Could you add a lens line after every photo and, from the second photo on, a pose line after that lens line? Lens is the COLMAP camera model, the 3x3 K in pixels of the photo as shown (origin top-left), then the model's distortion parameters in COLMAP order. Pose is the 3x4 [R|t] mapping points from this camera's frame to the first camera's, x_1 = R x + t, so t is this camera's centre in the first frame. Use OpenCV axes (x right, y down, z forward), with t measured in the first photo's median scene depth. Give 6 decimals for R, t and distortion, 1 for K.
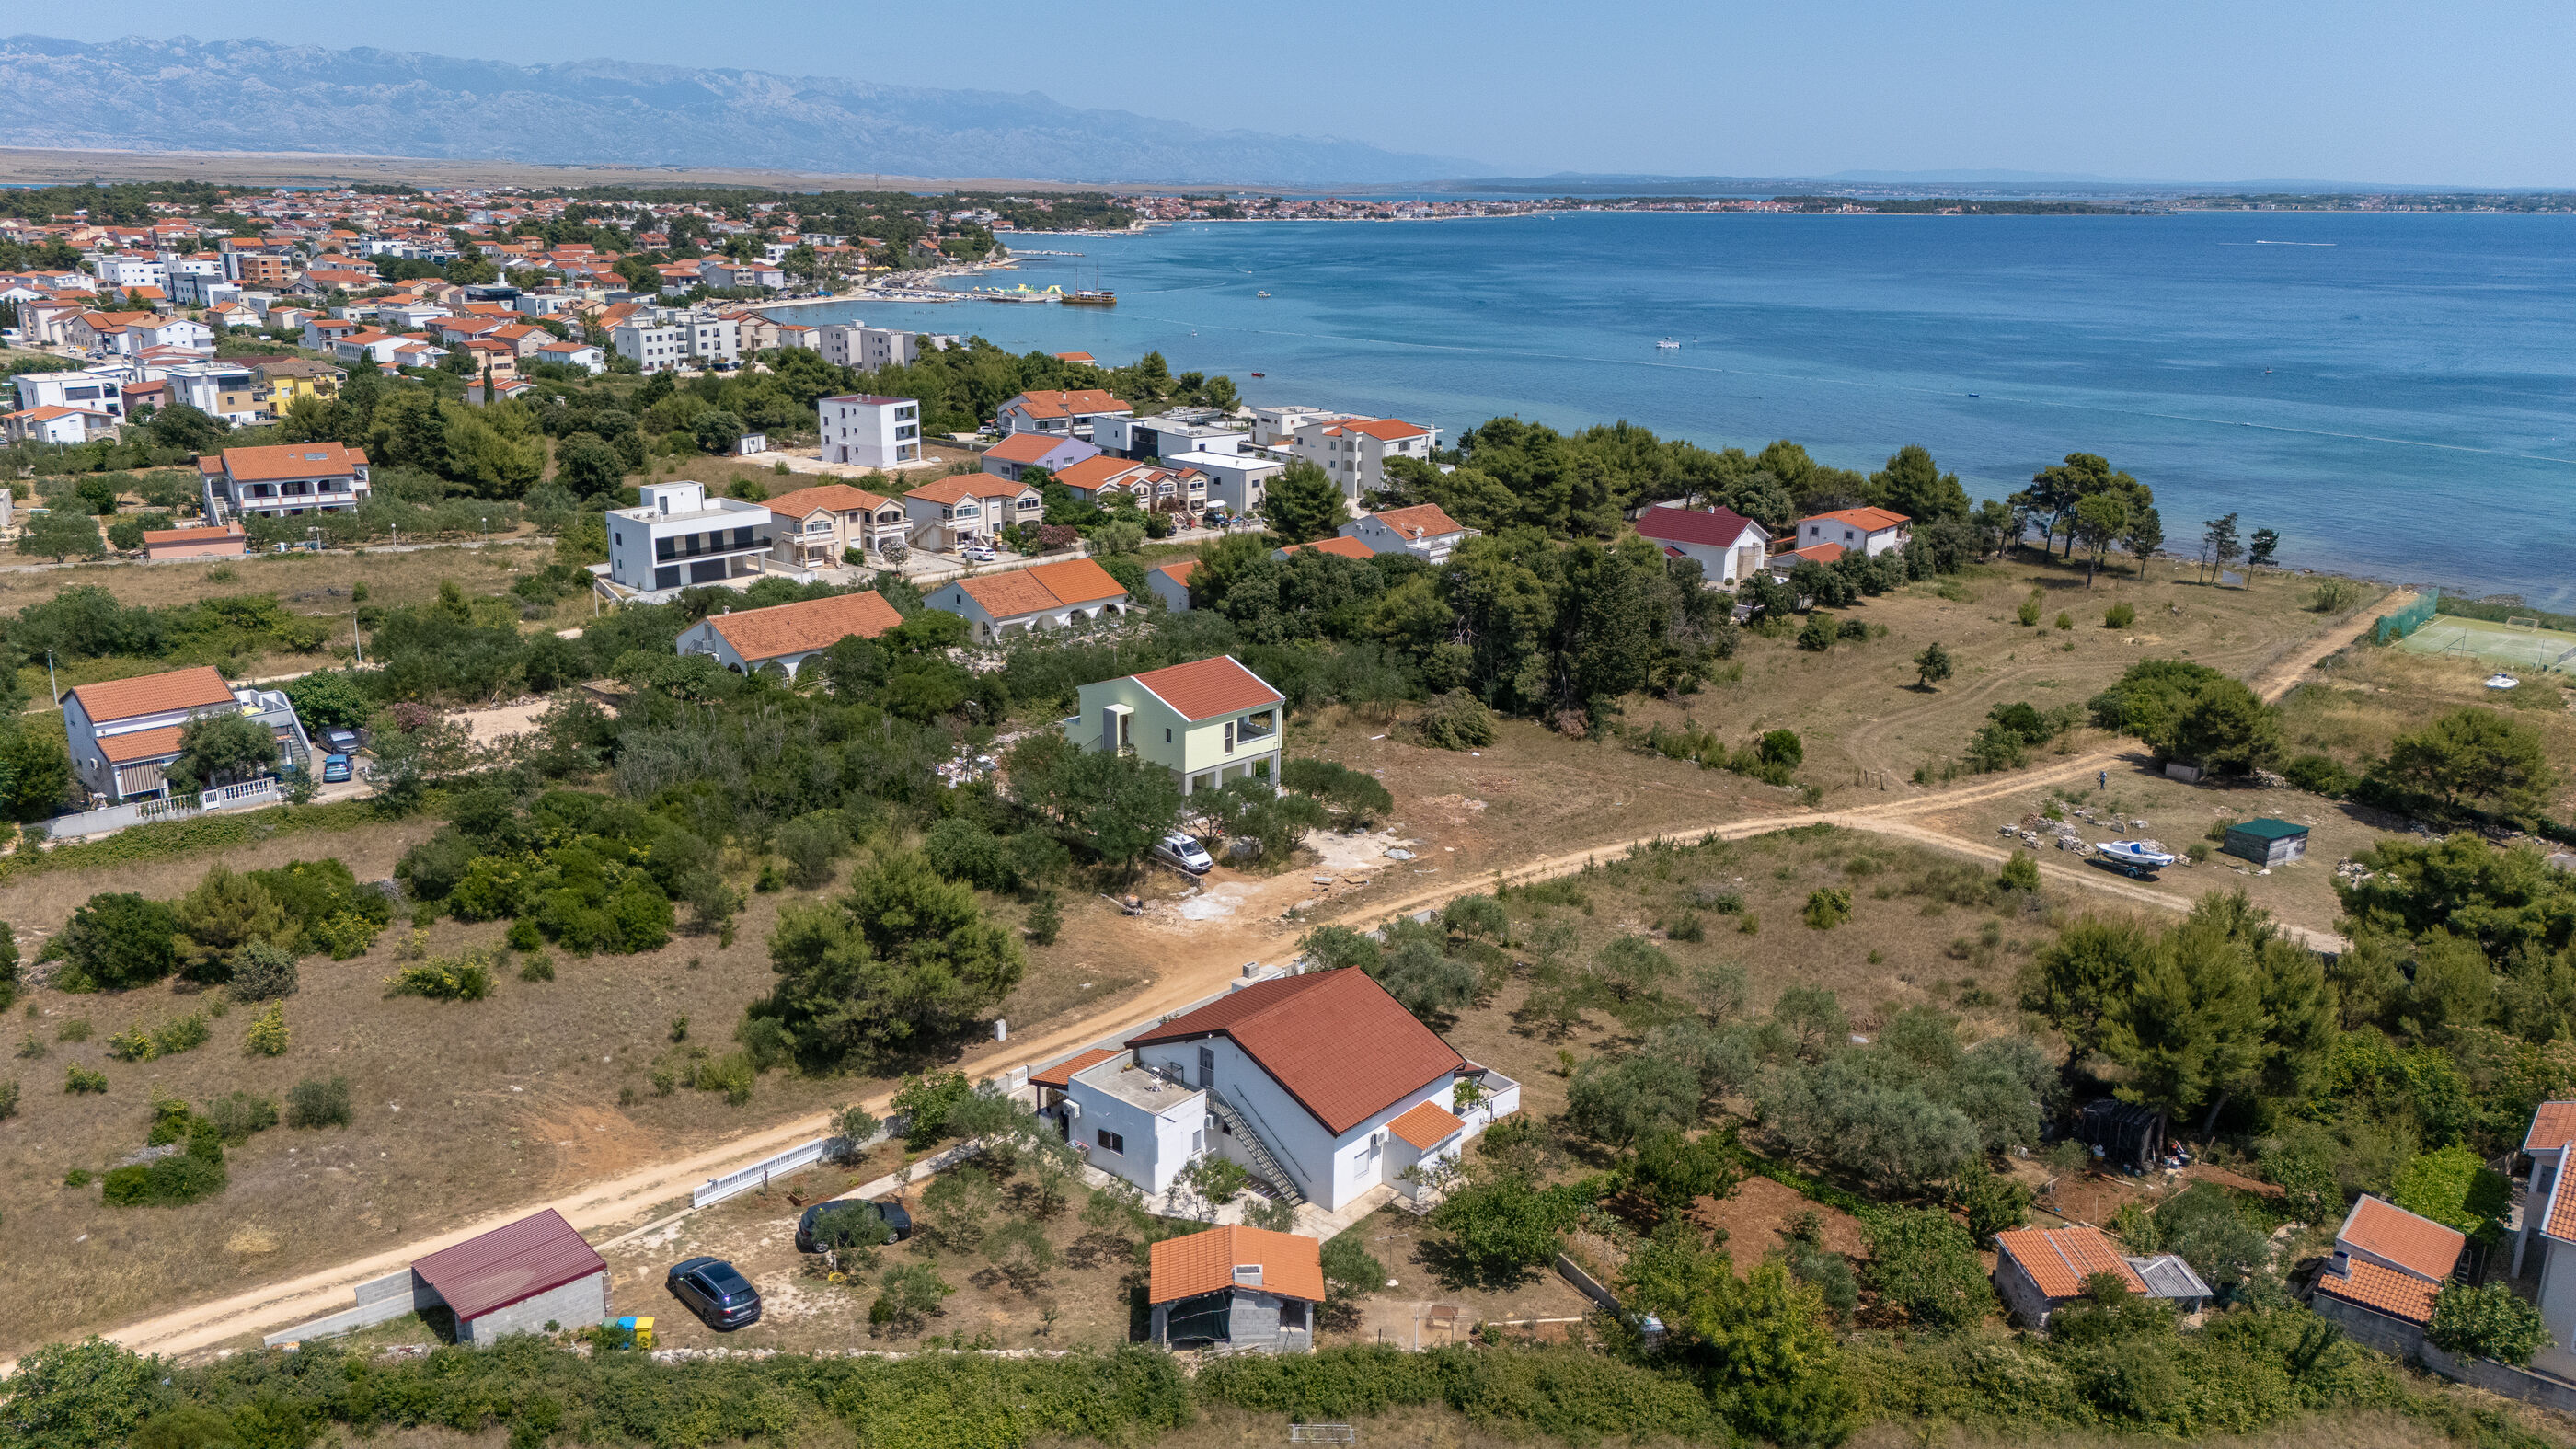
lens RADIAL K [[1871.4, 0, 1283.0], [0, 1871.4, 741.7], [0, 0, 1]] dist [0.087556, -0.099733]
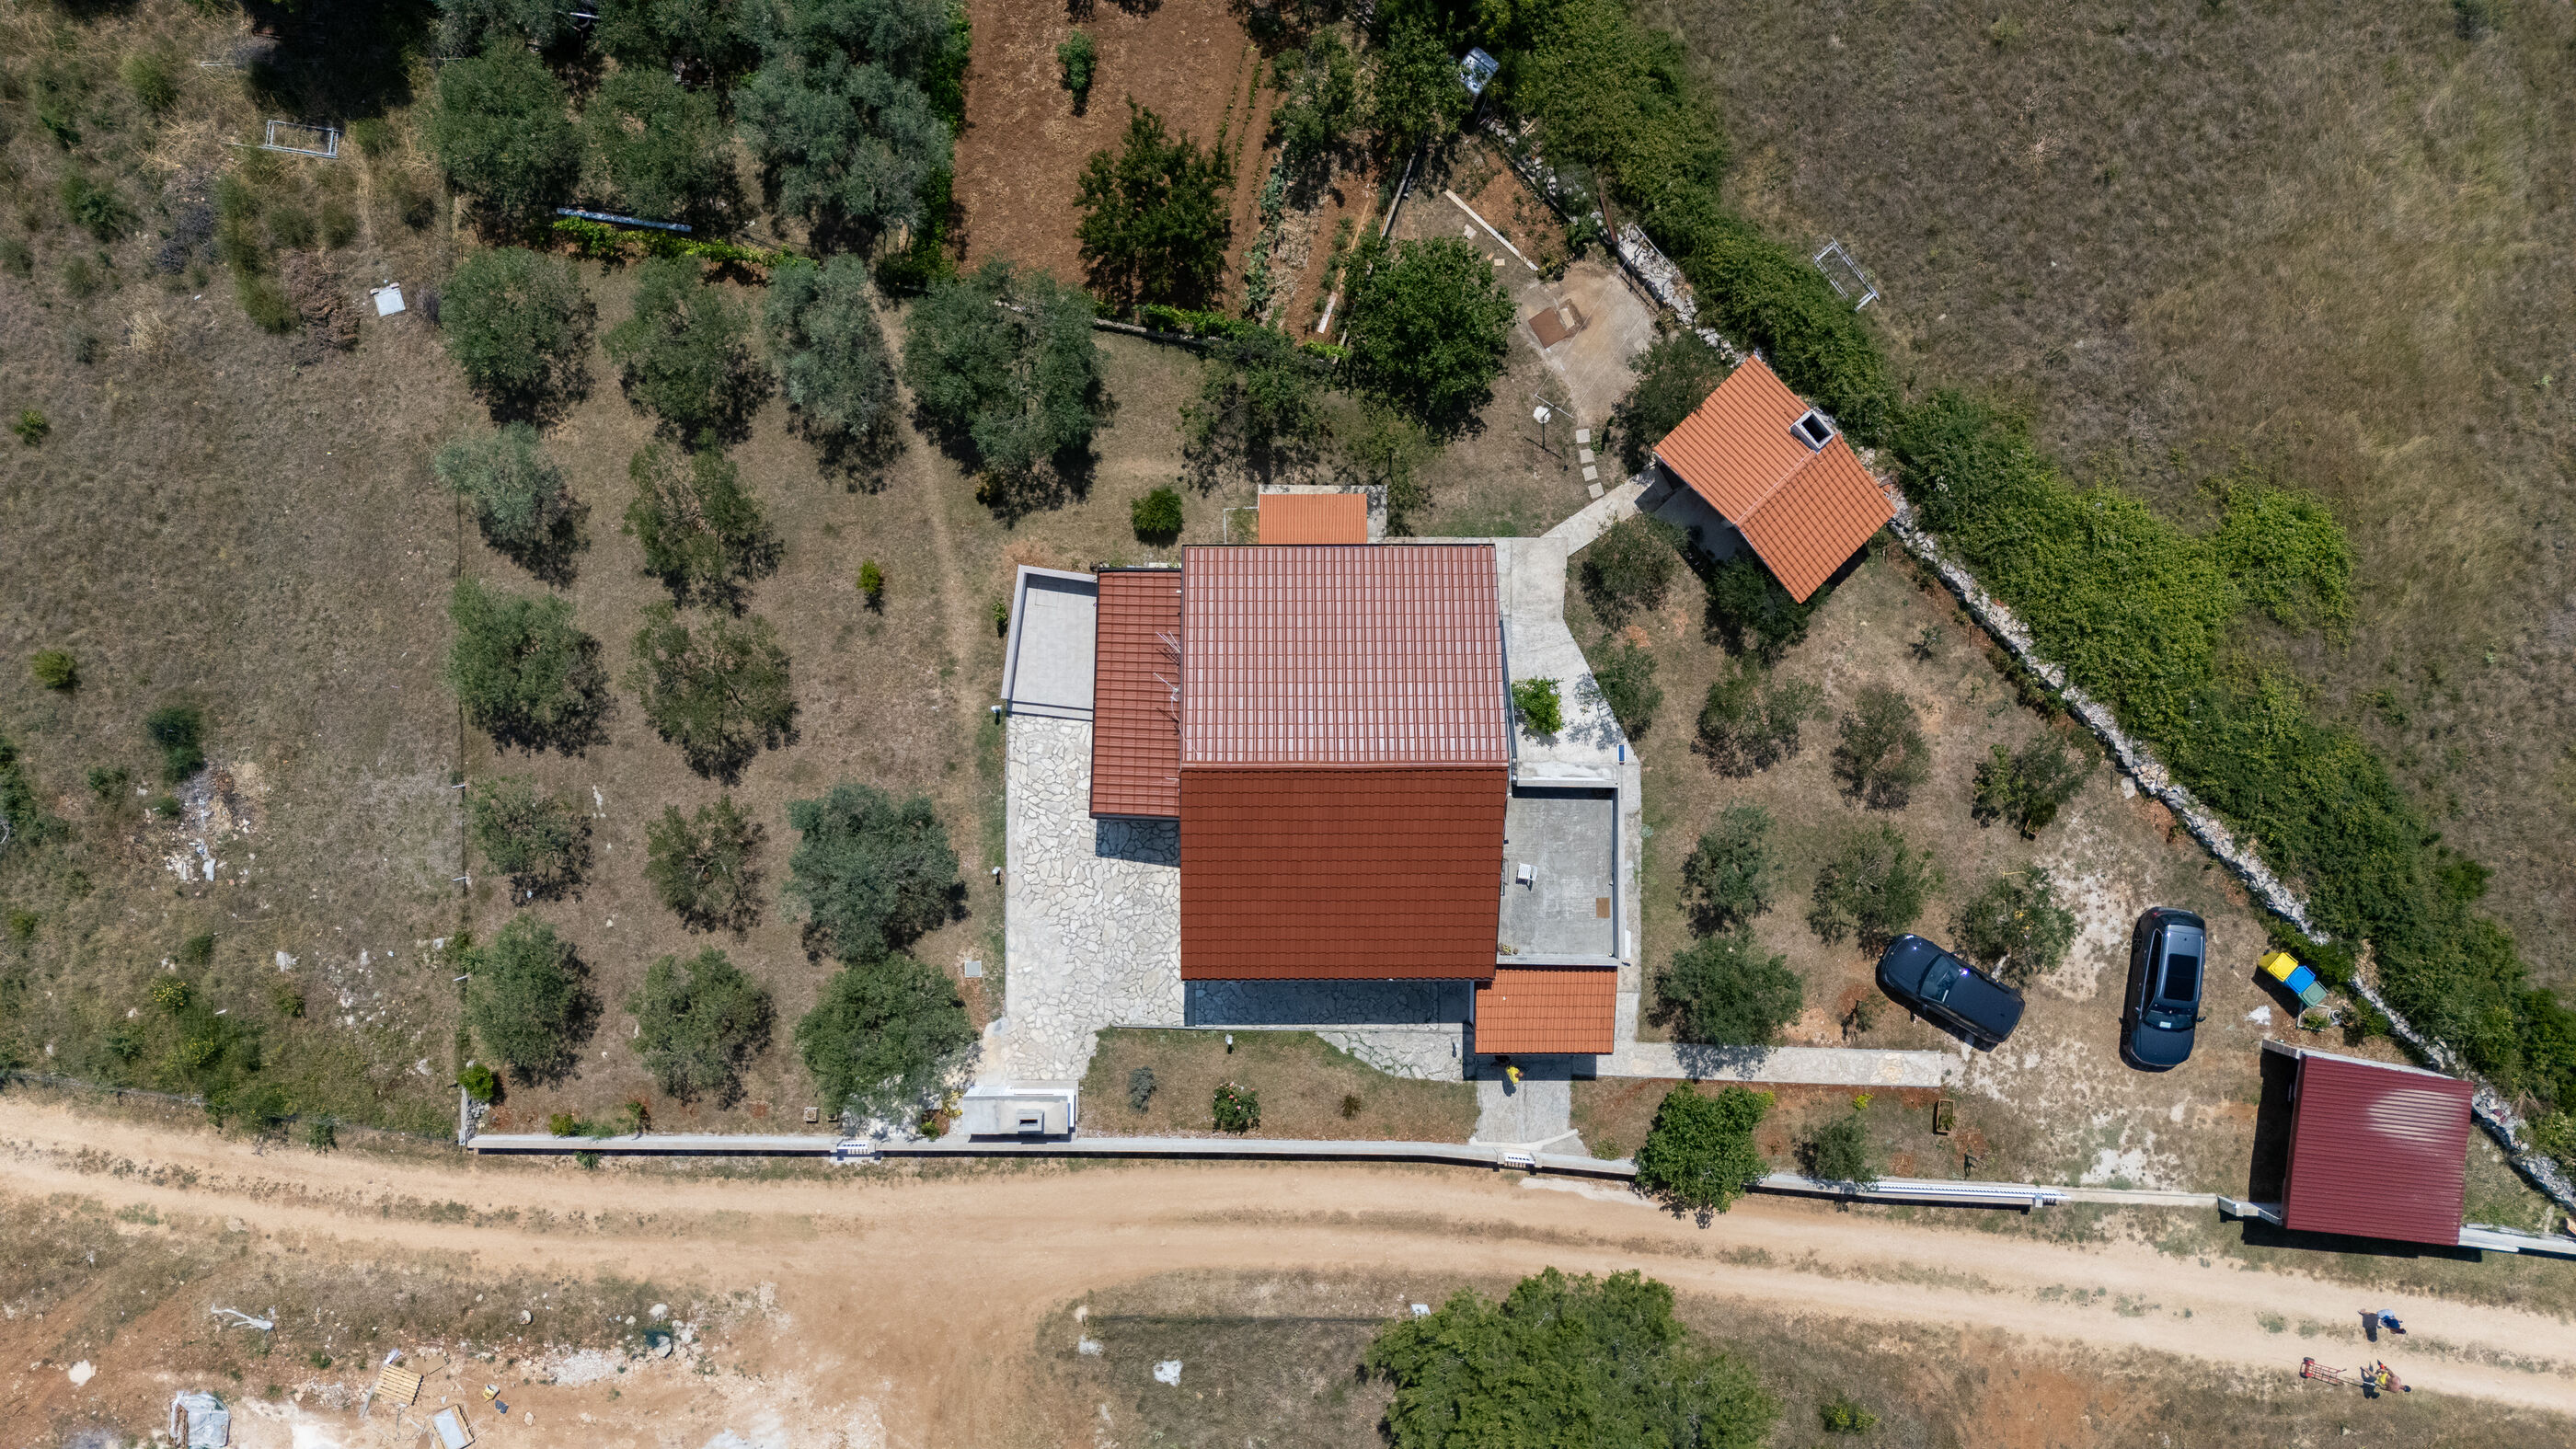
lens RADIAL K [[1871.4, 0, 1283.0], [0, 1871.4, 741.7], [0, 0, 1]] dist [0.087556, -0.099733]
pose [[-0.653767, -0.755928, -0.034067, 0.027892], [0.177669, -0.197108, 0.964148, -0.281069], [-0.735542, 0.624276, 0.263168, 0.520017]]
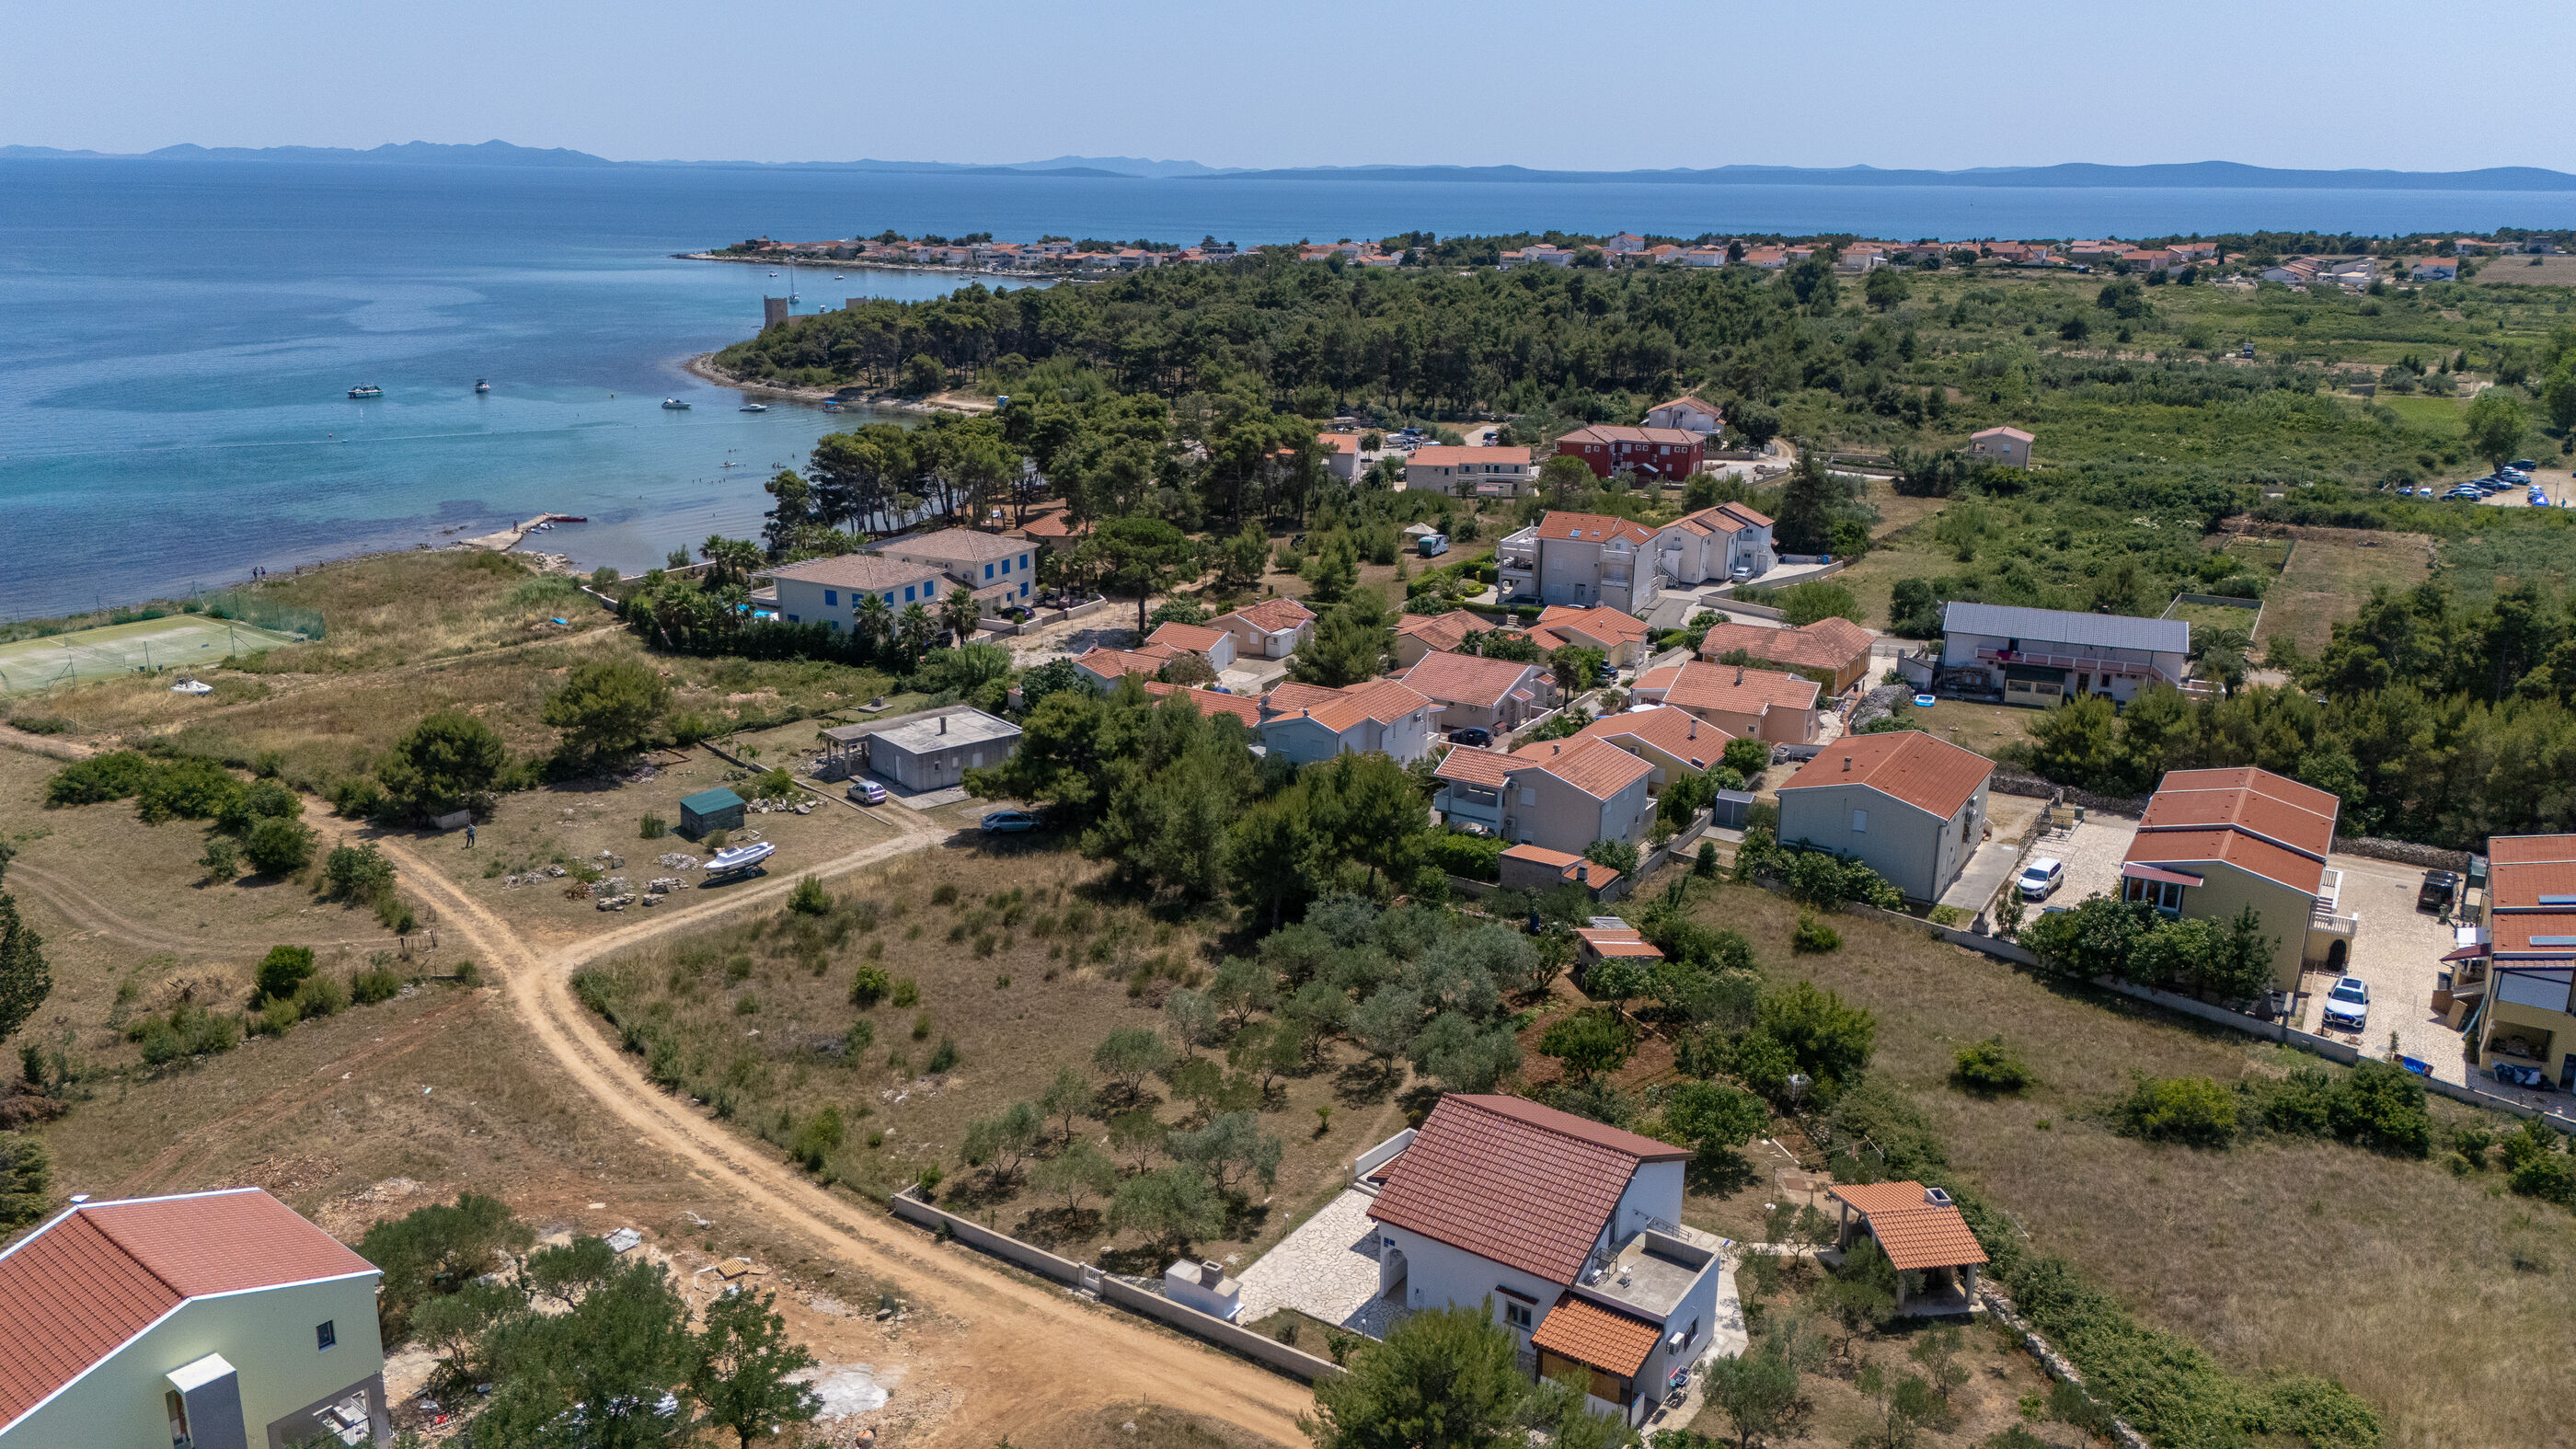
lens RADIAL K [[1871.4, 0, 1283.0], [0, 1871.4, 741.7], [0, 0, 1]] dist [0.087556, -0.099733]
pose [[-0.119690, -0.299927, 0.946424, -0.496262], [0.269868, 0.907555, 0.321738, -0.228697], [-0.955430, 0.293918, -0.027684, 0.668835]]
